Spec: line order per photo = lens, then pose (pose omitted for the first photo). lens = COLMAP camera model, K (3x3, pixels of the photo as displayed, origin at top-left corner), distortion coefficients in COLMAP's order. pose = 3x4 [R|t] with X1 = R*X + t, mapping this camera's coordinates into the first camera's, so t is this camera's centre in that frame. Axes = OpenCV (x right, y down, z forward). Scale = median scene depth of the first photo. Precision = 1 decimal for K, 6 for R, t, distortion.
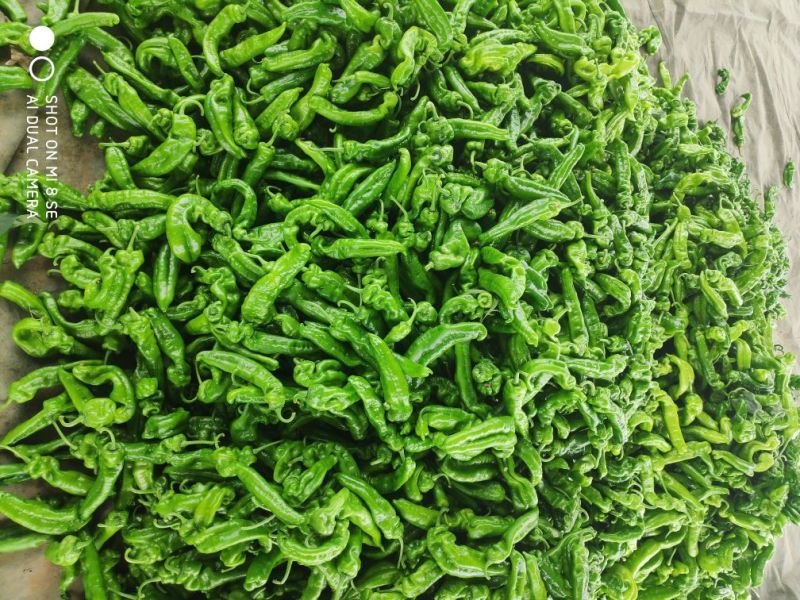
lens RADIAL K [[581.1, 0, 398.8], [0, 581.1, 297.9], [0, 0, 1]] dist [-0.038386, 0.013381]
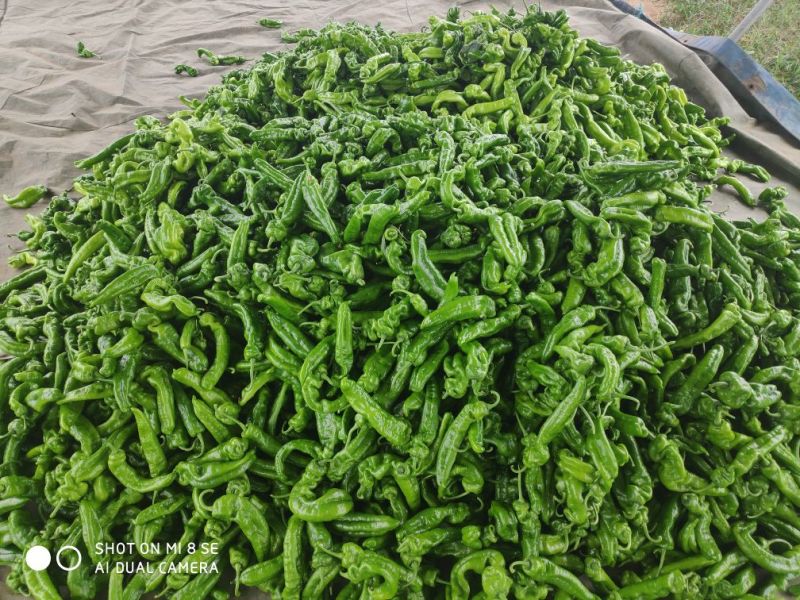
lens RADIAL K [[581.1, 0, 400.1], [0, 581.1, 299.4], [0, 0, 1]] dist [-0.038386, 0.013381]
pose [[0.004241, -0.982550, 0.185952, -0.187712], [0.997955, 0.016018, 0.061876, -0.046199], [-0.063774, 0.185309, 0.980609, -0.117663]]
